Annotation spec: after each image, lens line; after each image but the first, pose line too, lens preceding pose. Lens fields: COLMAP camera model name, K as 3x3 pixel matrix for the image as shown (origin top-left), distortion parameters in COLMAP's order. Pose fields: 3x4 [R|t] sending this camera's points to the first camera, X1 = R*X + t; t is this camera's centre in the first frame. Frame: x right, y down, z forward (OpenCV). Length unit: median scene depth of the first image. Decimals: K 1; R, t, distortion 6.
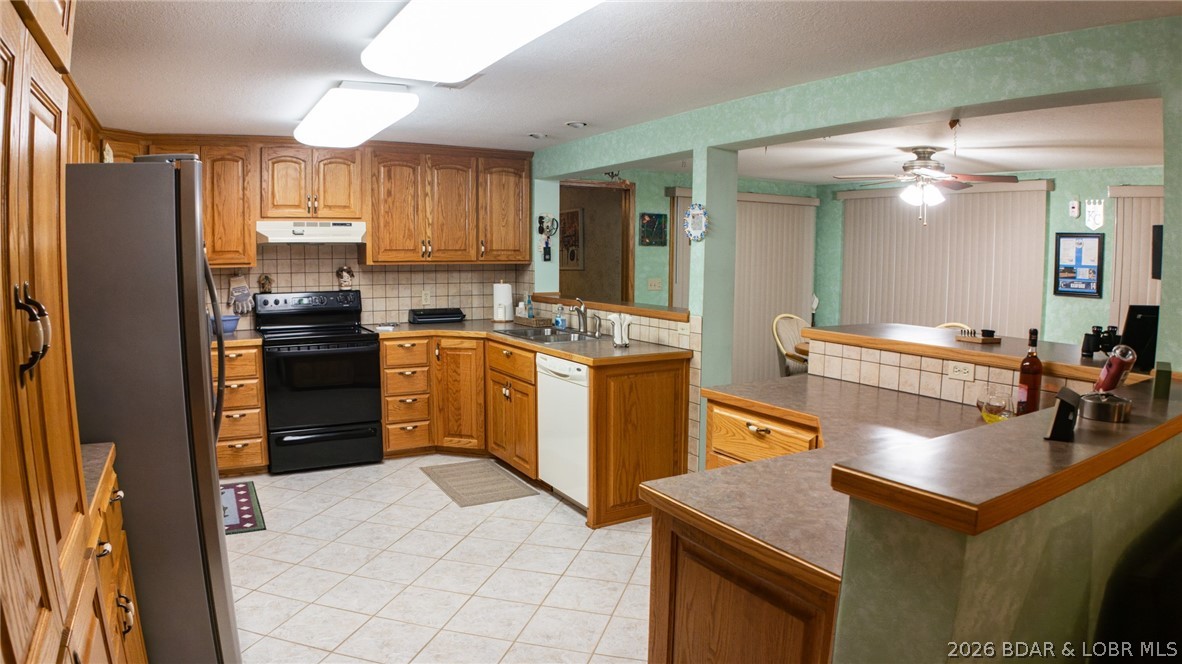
lens RADIAL K [[742.1, 0, 599.6], [0, 742.1, 338.2], [0, 0, 1]] dist [-0.172833, 0.002691]
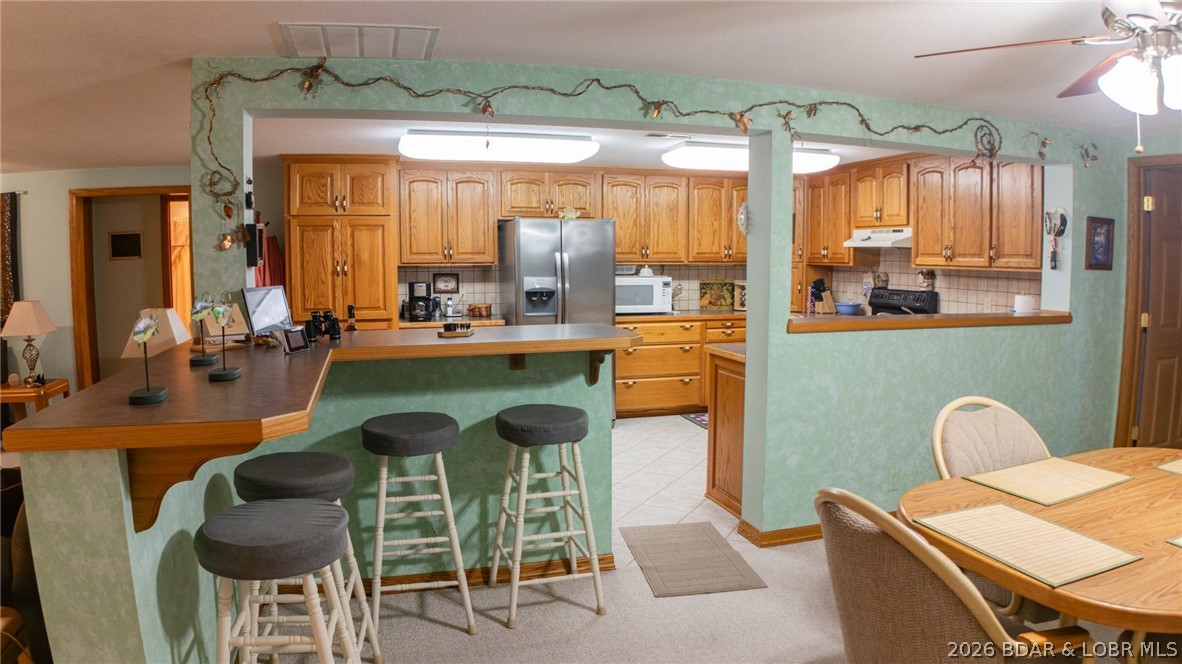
lens RADIAL K [[742.1, 0, 584.5], [0, 742.1, 333.3], [0, 0, 1]] dist [-0.172833, 0.002691]
pose [[-0.246047, 0.093876, -0.964701, 0.862252], [-0.109397, 0.986249, 0.123874, -0.085040], [0.963065, 0.136014, -0.232393, 0.816445]]
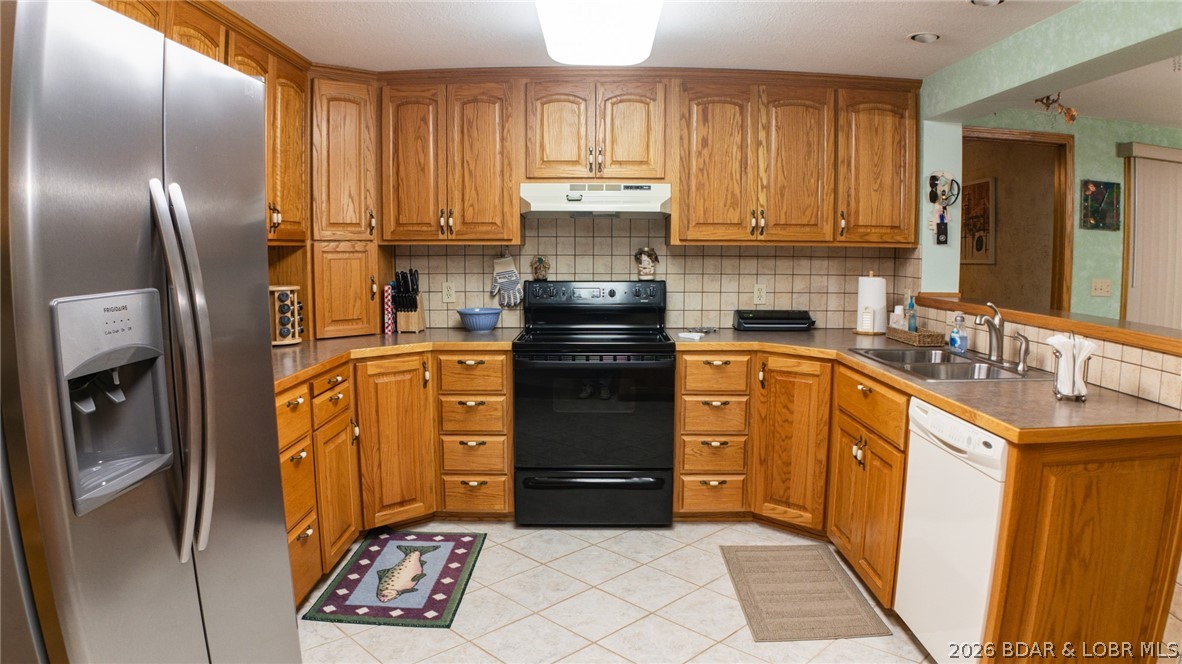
lens RADIAL K [[742.1, 0, 594.5], [0, 742.1, 334.2], [0, 0, 1]] dist [-0.172833, 0.002691]
pose [[0.862127, 0.052407, -0.503976, -0.017997], [-0.054004, 0.998475, 0.011446, -0.018424], [0.503807, 0.017349, 0.863642, 0.354888]]
